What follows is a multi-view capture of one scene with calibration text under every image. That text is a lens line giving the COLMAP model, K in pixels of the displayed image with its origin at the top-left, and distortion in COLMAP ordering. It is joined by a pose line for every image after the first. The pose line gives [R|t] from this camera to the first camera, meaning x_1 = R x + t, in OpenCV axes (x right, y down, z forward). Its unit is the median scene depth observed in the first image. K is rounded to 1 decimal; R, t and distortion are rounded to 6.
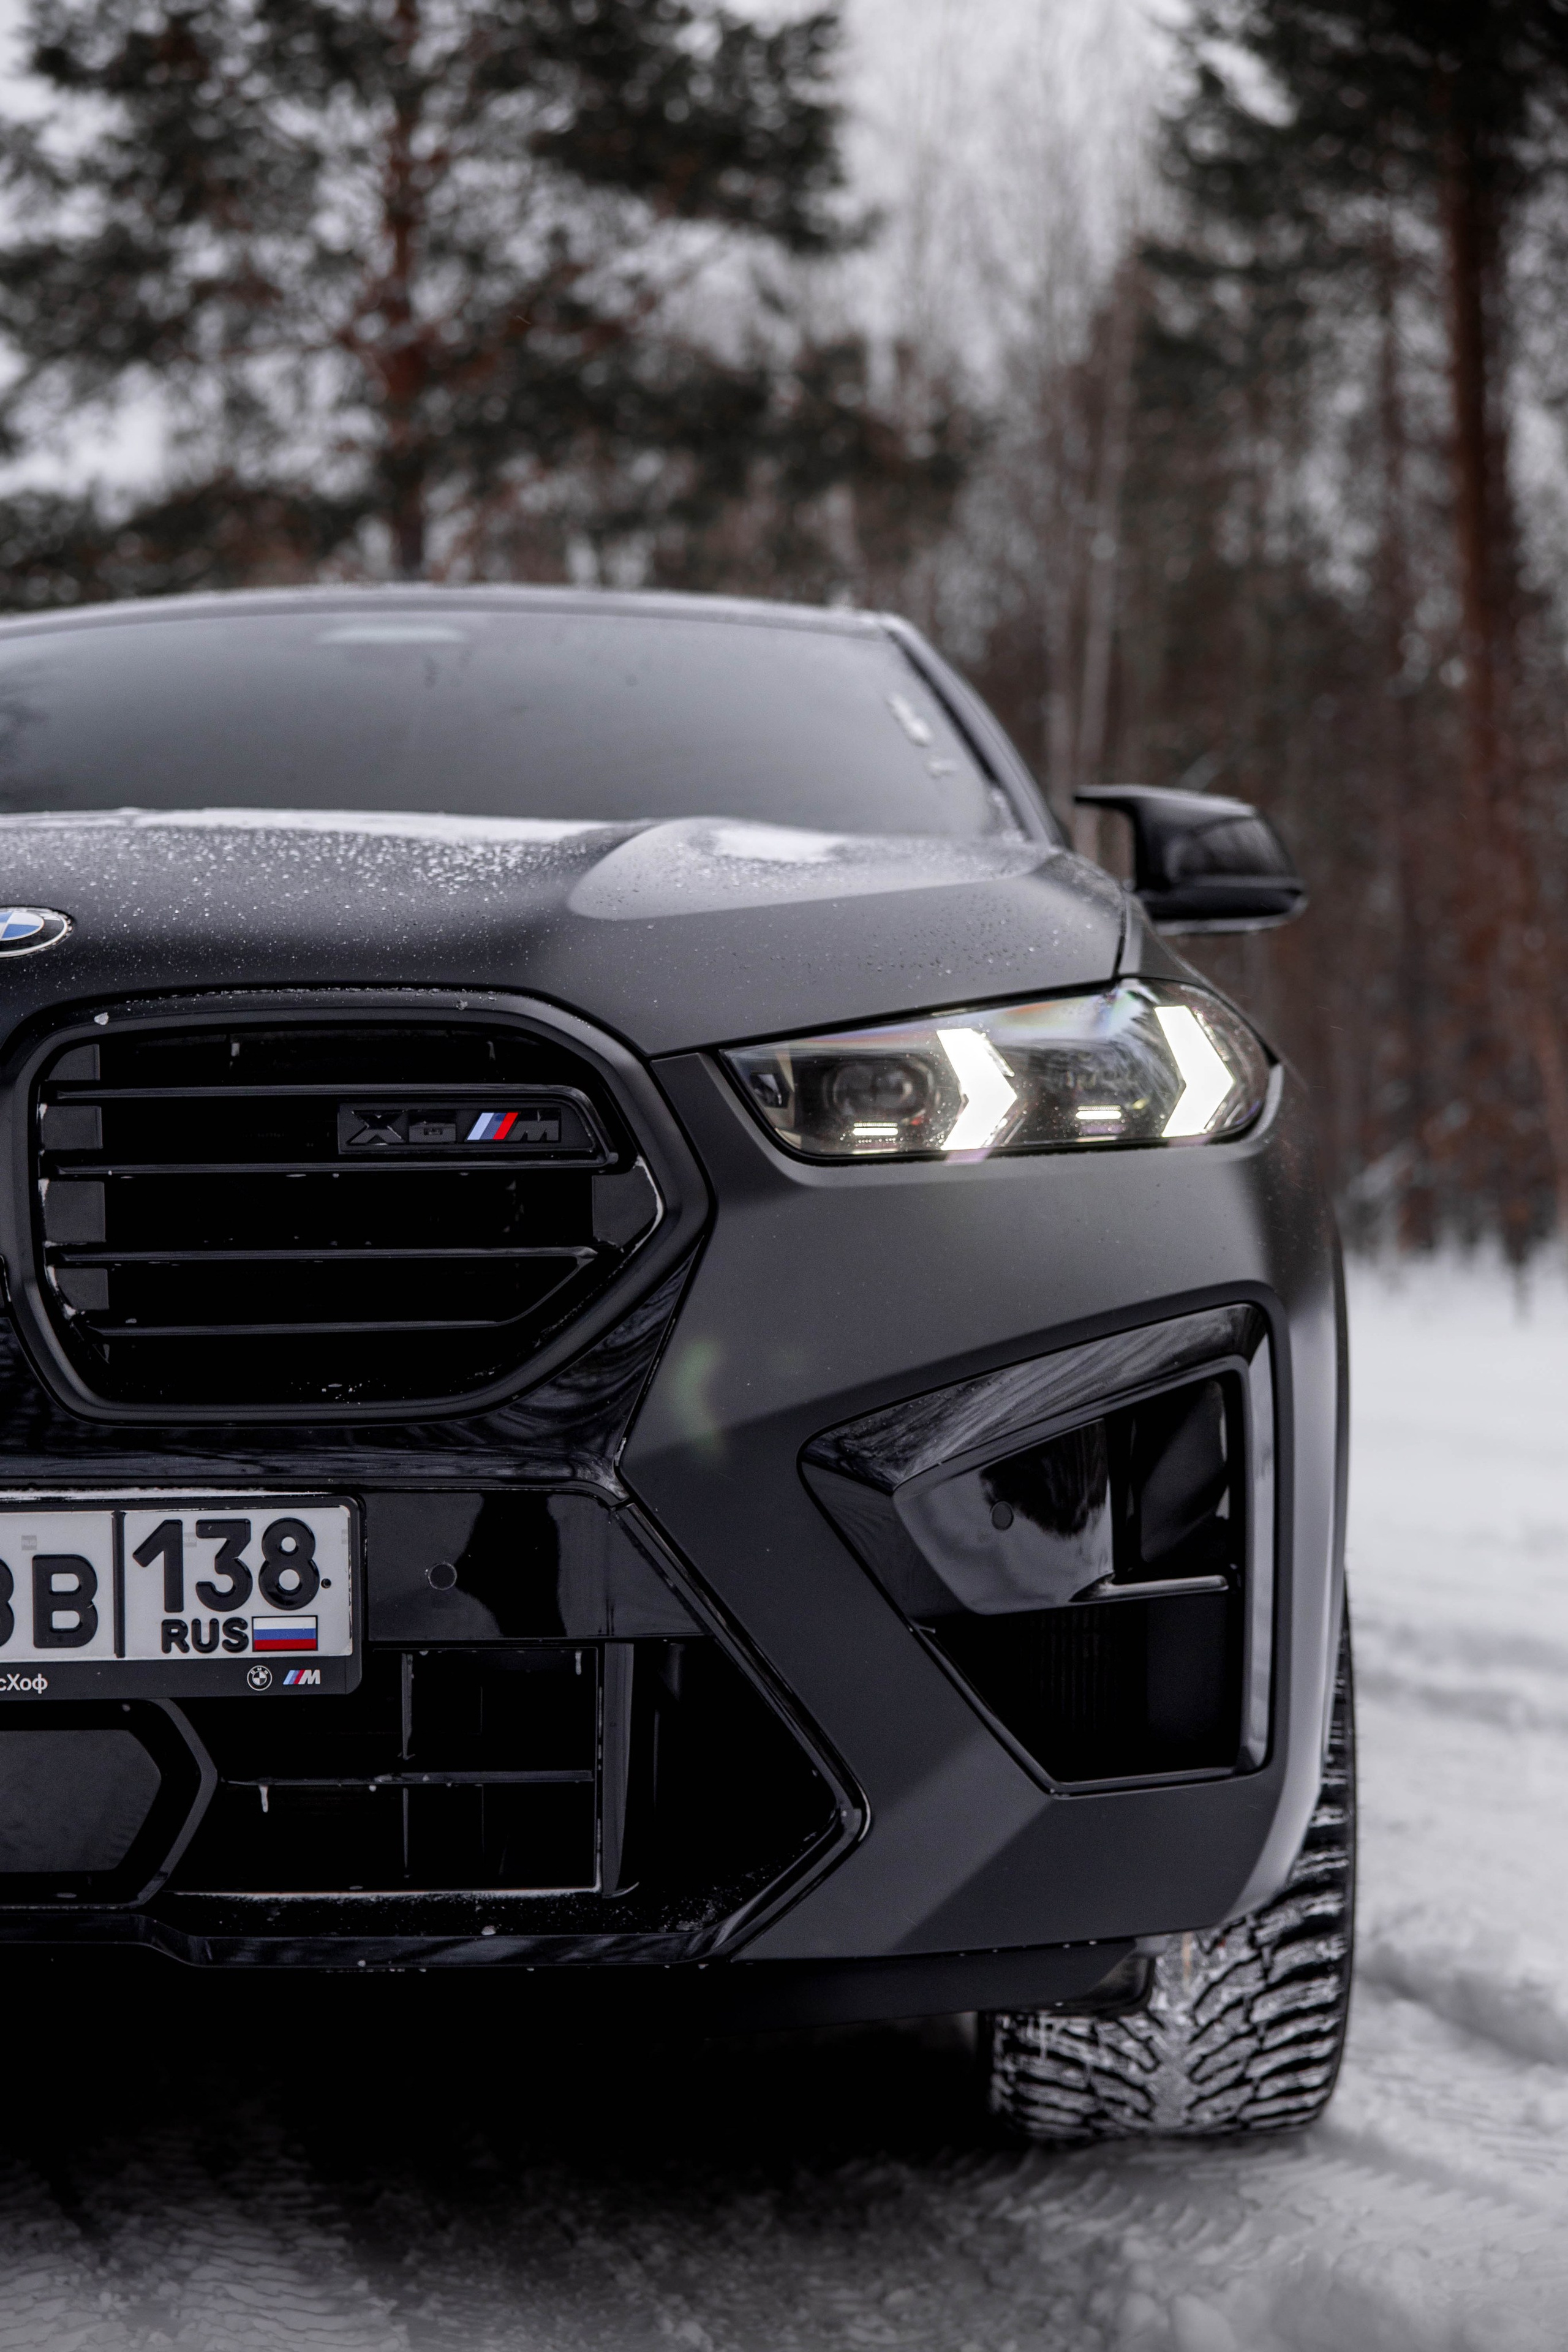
lens RADIAL K [[3463.2, 0, 785.5], [0, 3463.2, 1178.8], [0, 0, 1]] dist [0.035983, 0.000000]
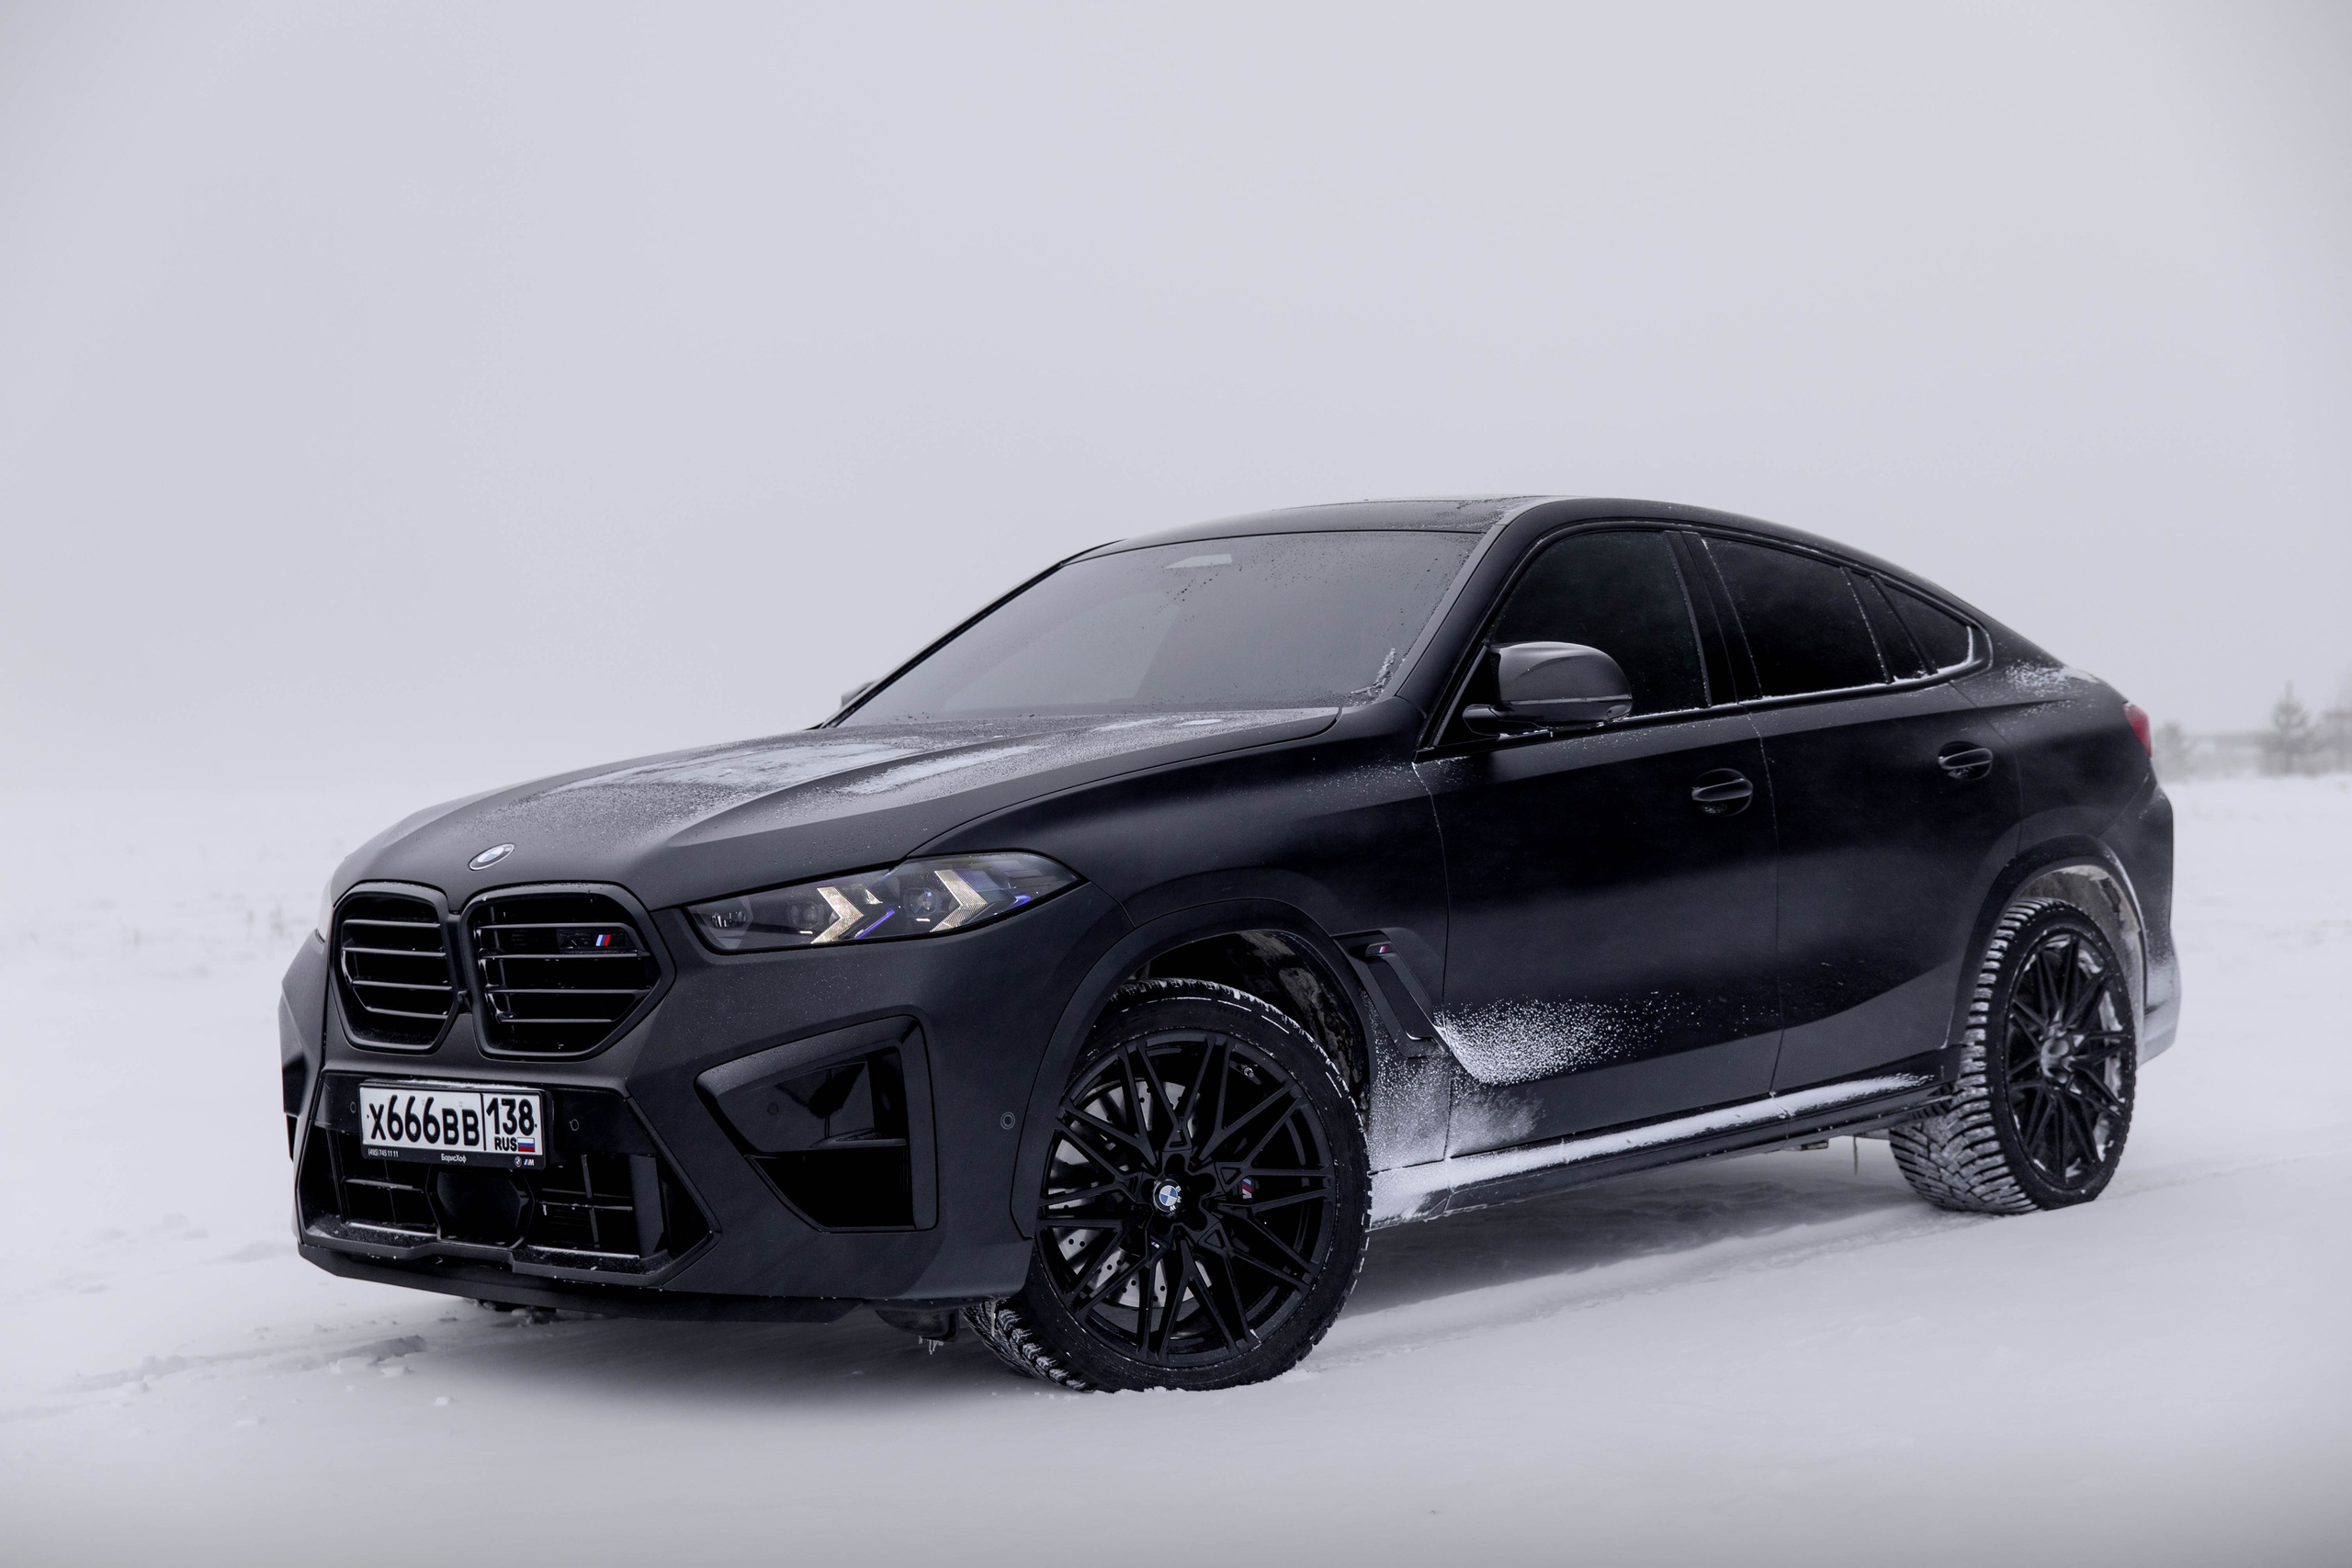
lens RADIAL K [[3462.9, 0, 1151.3], [0, 3462.9, 794.8], [0, 0, 1]] dist [0.035983, 0.000000]
pose [[0.752353, -0.014987, -0.658589, 1.858526], [0.044446, 0.998618, 0.028050, -0.173213], [0.657259, -0.050376, 0.751980, -0.582716]]
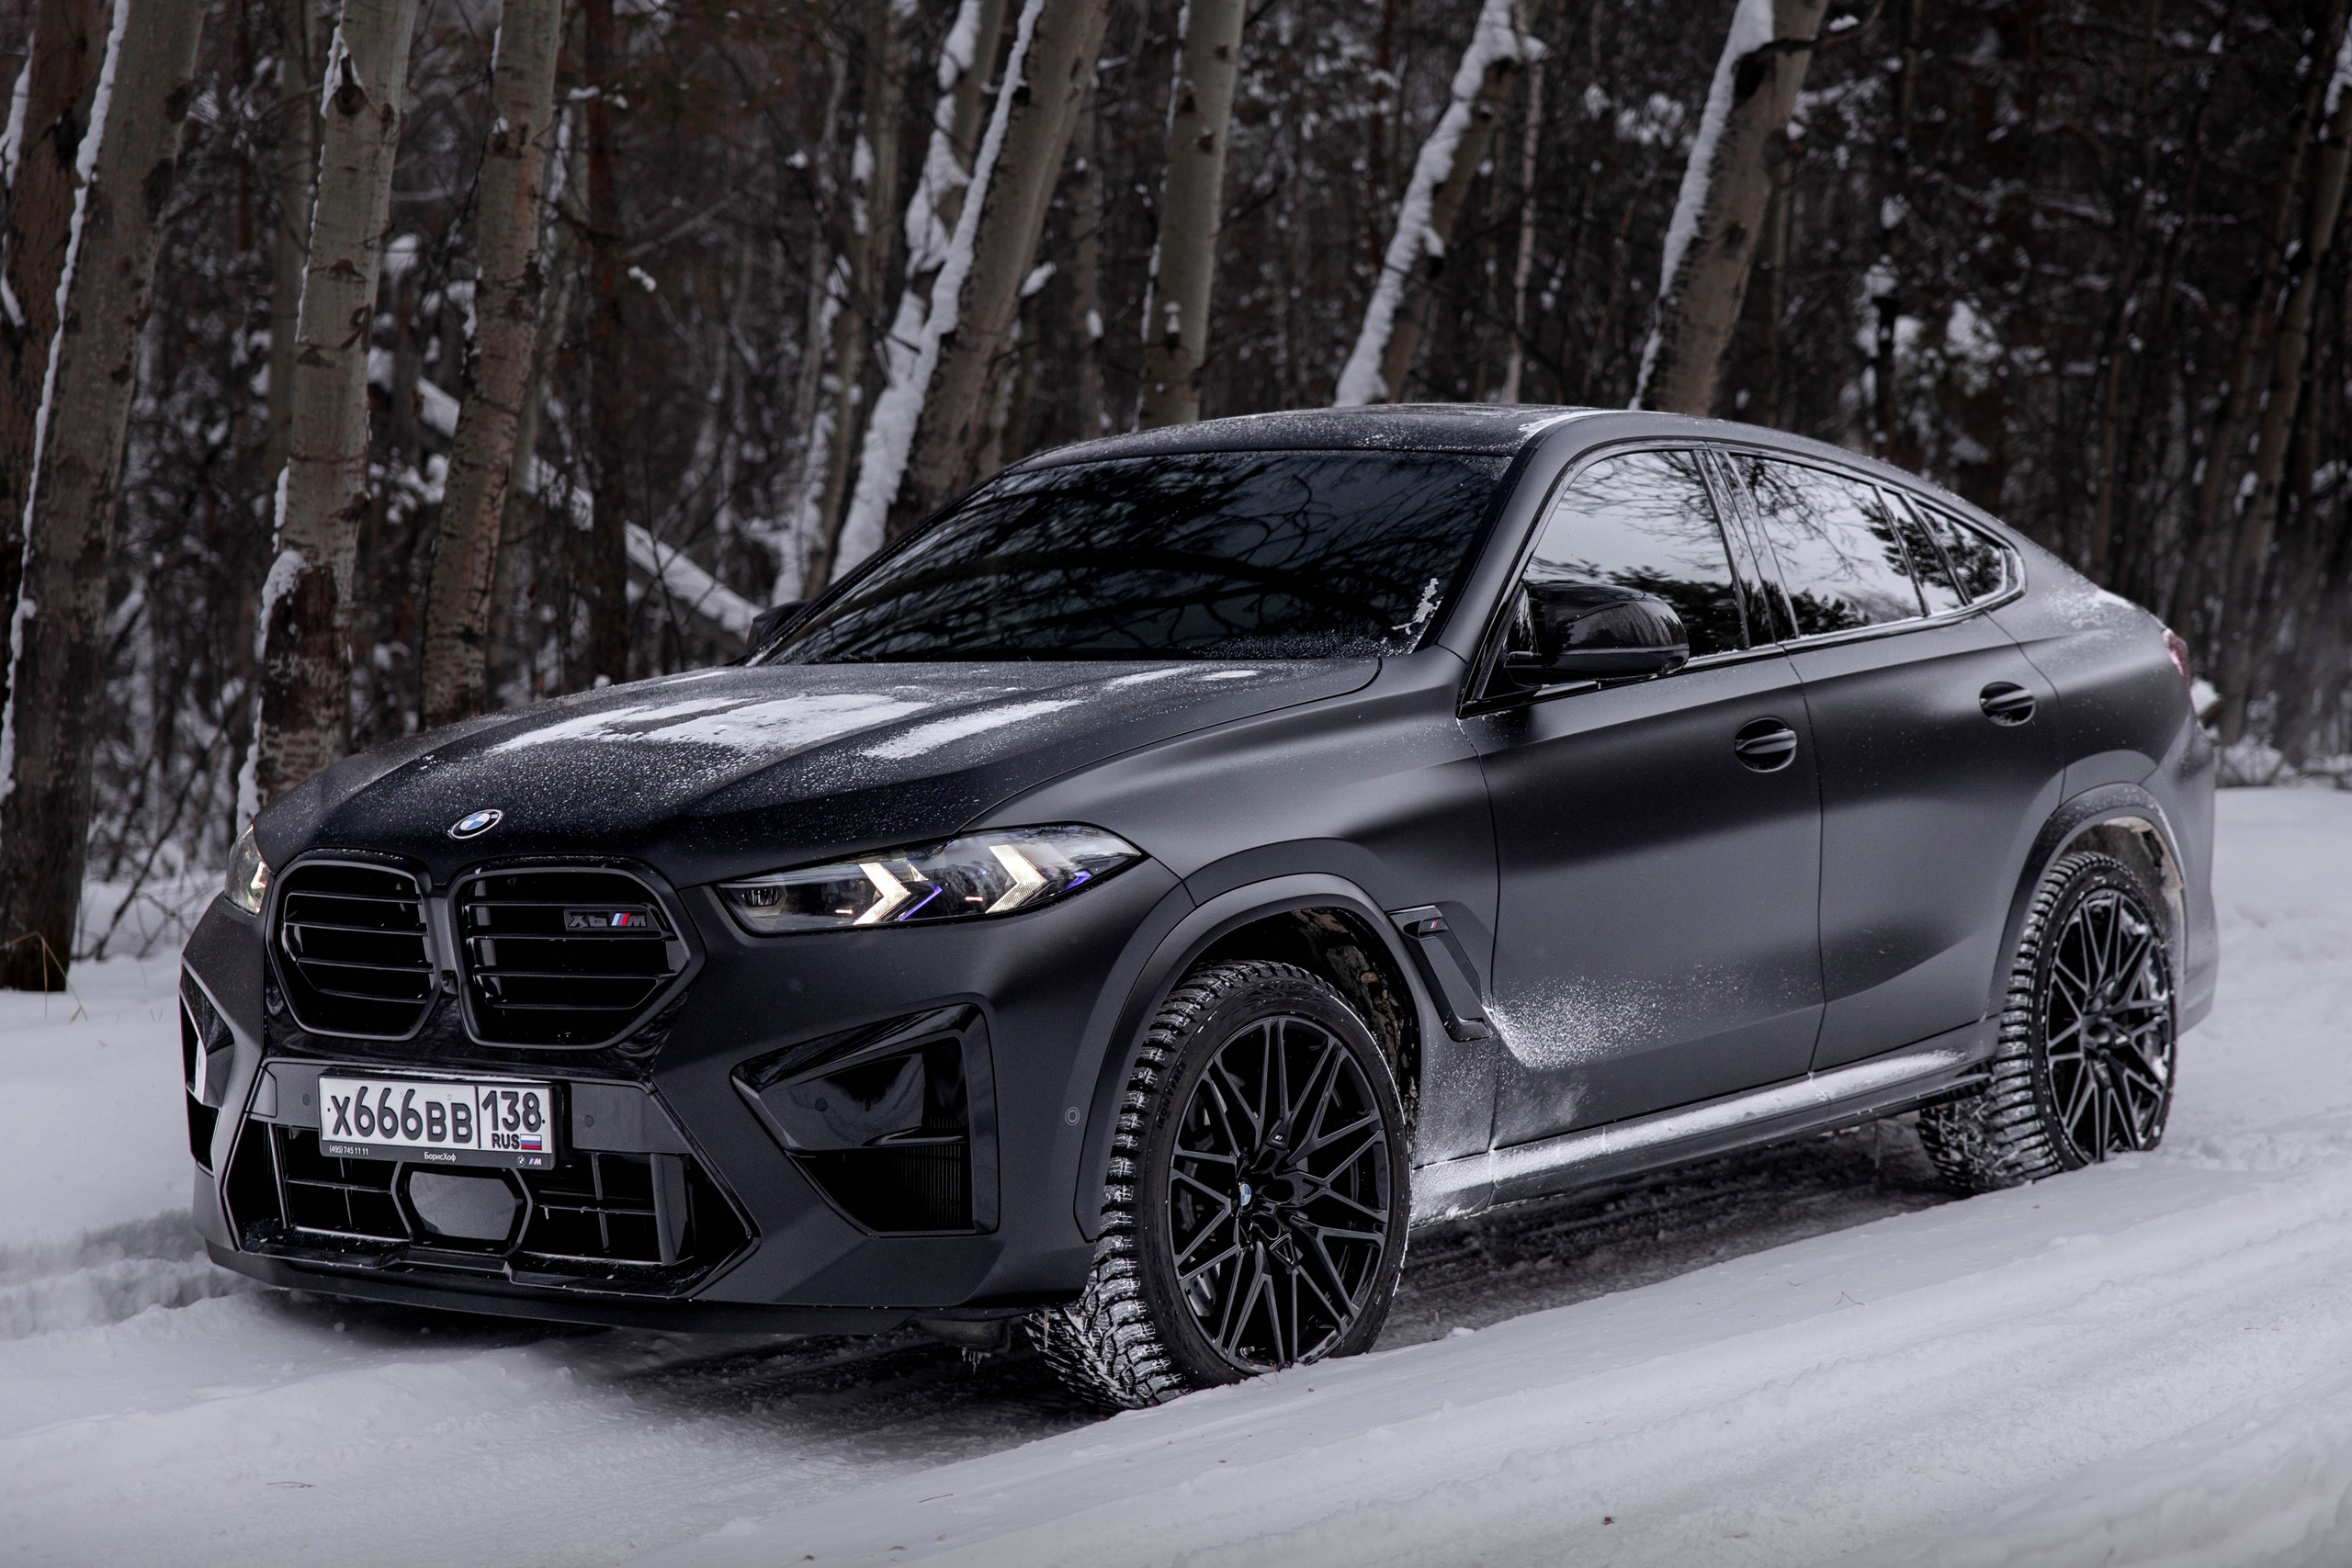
lens RADIAL K [[4509.0, 0, 1191.0], [0, 4509.0, 692.7], [0, 0, 1]] dist [0.027708, 0.000000]
pose [[0.813582, -0.002454, -0.581445, 1.954905], [0.033584, 0.998520, 0.042779, -0.280494], [0.580479, -0.054332, 0.812460, -1.164747]]
